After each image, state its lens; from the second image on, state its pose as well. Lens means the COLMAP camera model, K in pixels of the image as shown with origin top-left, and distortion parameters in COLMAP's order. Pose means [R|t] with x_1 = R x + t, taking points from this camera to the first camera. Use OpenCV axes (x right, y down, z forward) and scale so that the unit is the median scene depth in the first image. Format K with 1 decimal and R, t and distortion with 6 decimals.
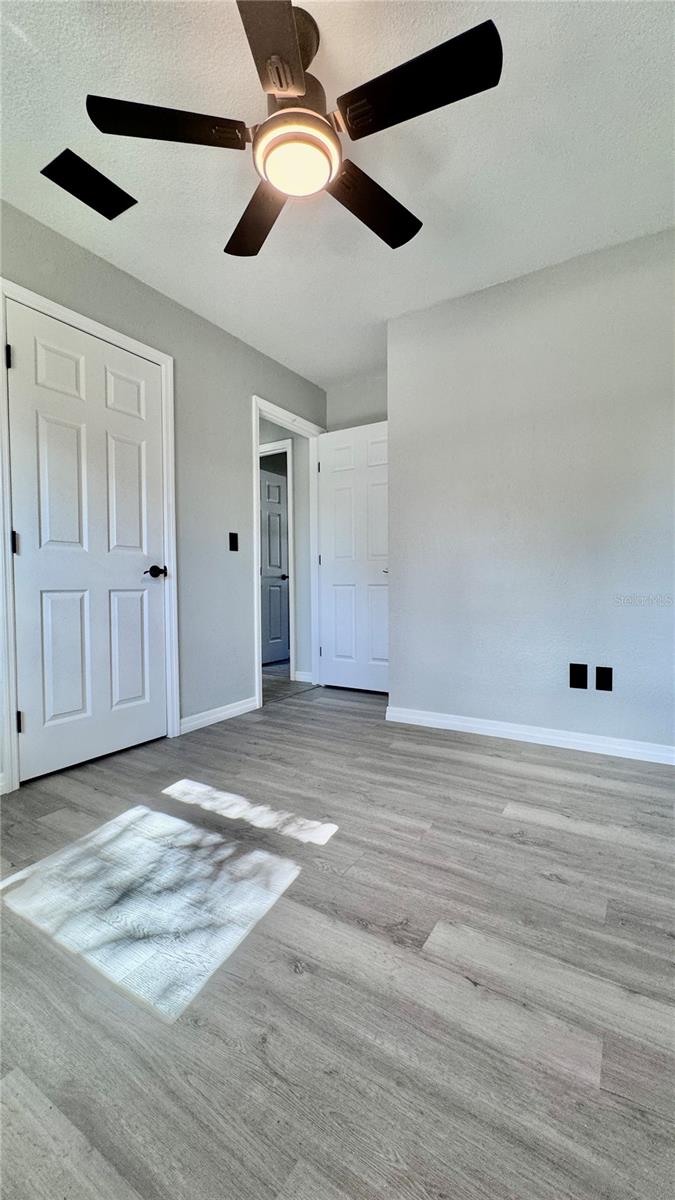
lens RADIAL K [[484.7, 0, 337.5], [0, 484.7, 600.0], [0, 0, 1]] dist [-0.000342, -0.000050]
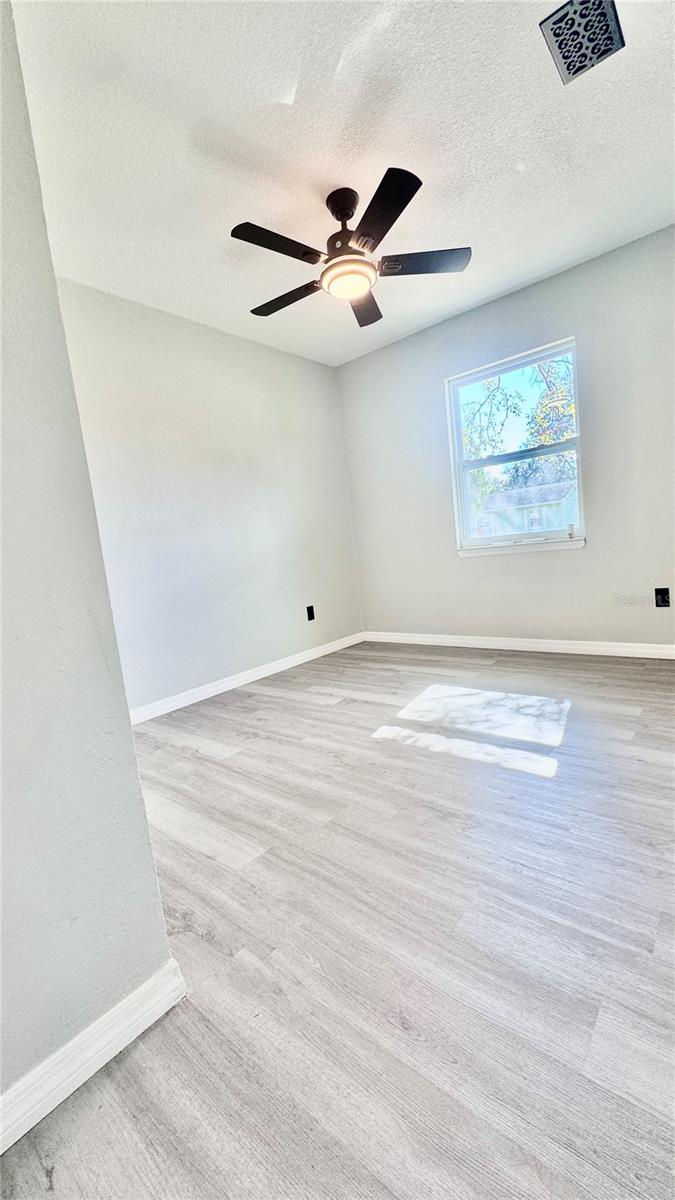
lens RADIAL K [[484.7, 0, 337.5], [0, 484.7, 600.0], [0, 0, 1]] dist [-0.000342, -0.000050]
pose [[-0.983566, 0.100878, 0.149737, -0.148793], [0.122663, 0.981915, 0.144213, -0.105776], [-0.132481, 0.160211, -0.978152, 2.316220]]
